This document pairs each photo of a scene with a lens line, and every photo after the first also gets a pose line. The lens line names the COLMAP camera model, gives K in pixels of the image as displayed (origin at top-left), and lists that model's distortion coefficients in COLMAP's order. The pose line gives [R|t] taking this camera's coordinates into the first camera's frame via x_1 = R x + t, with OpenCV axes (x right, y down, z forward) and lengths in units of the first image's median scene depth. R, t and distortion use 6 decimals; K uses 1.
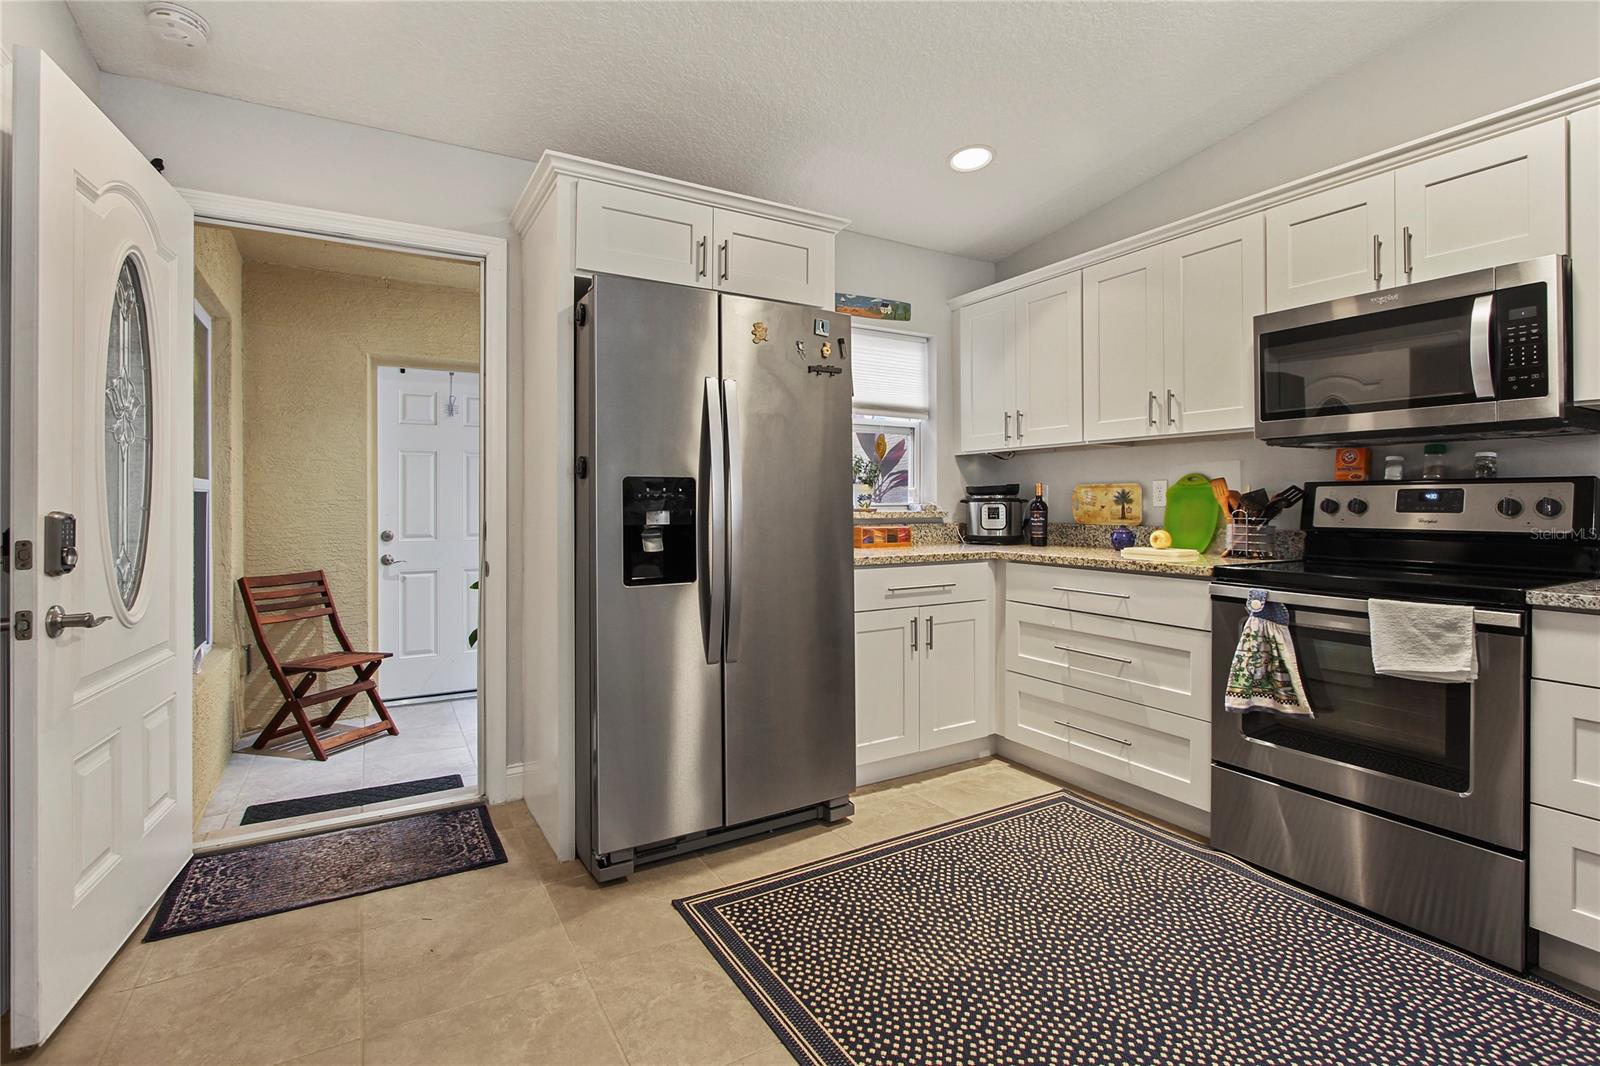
lens RADIAL K [[743.2, 0, 800.5], [0, 743.2, 499.1], [0, 0, 1]] dist [-0.006360, 0.000322]
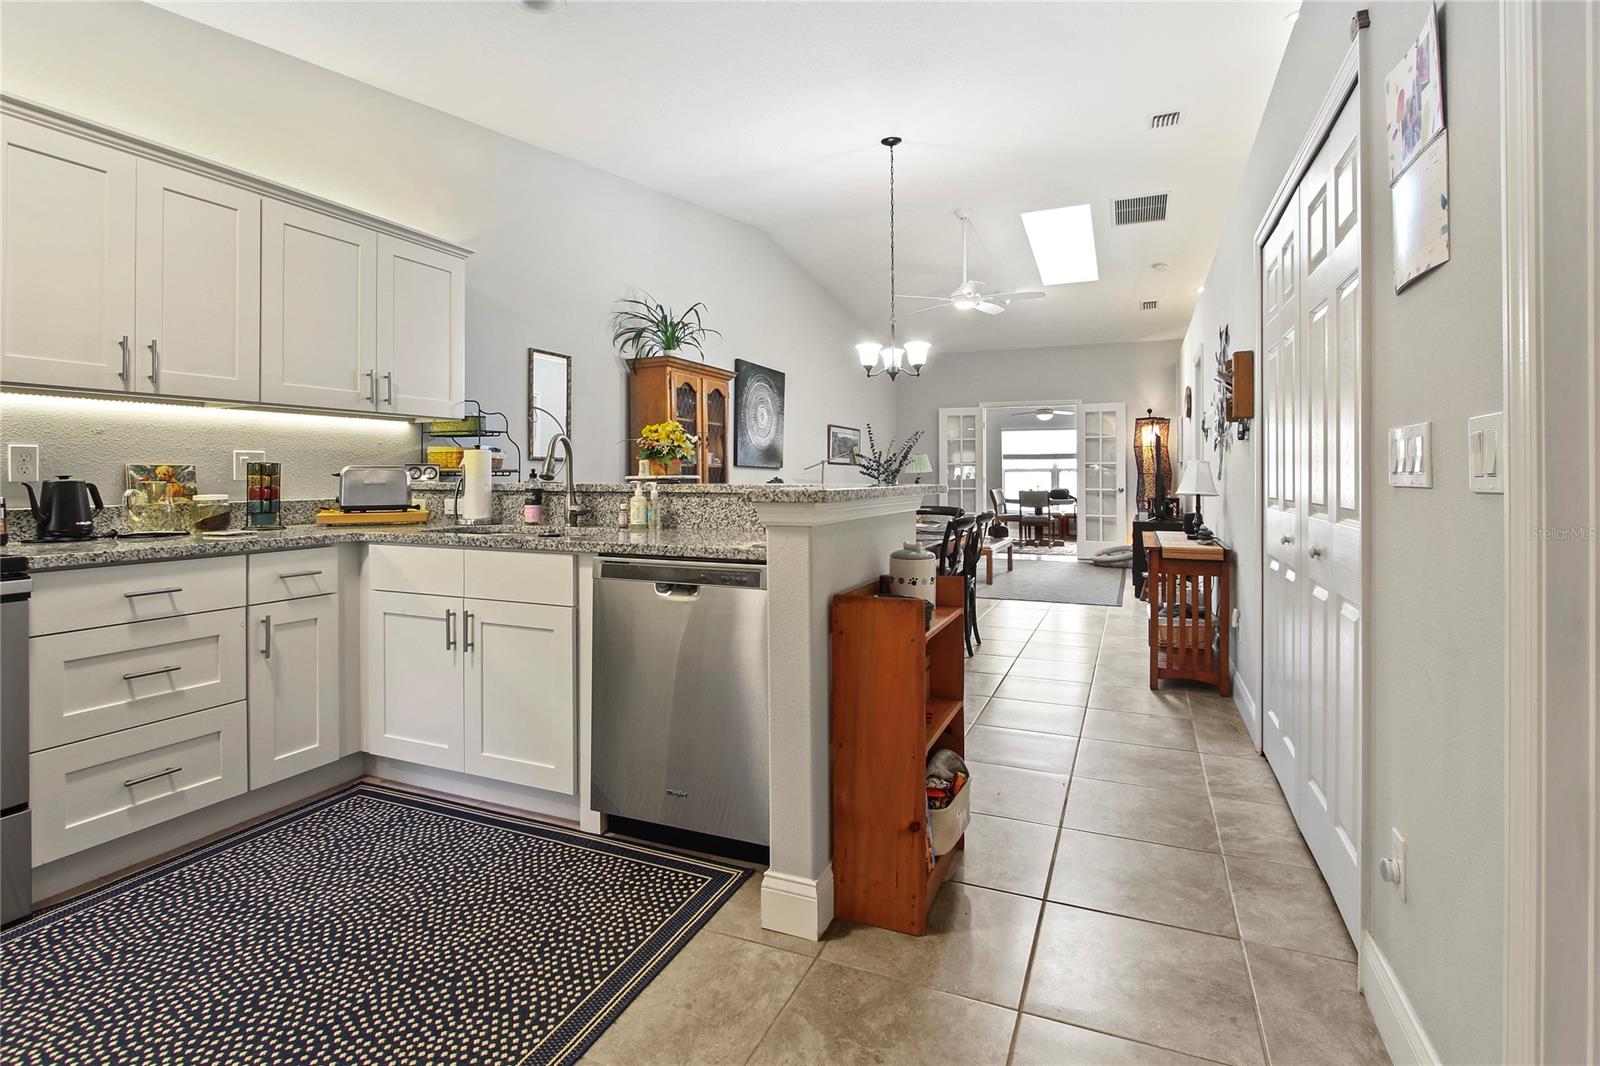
lens RADIAL K [[791.1, 0, 807.4], [0, 791.1, 470.3], [0, 0, 1]] dist [-0.002150, 0.000121]
pose [[-0.585646, 0.004442, 0.810554, -0.653595], [-0.001789, 0.999975, -0.006772, 0.004242], [-0.810565, -0.005416, -0.585624, 0.811426]]
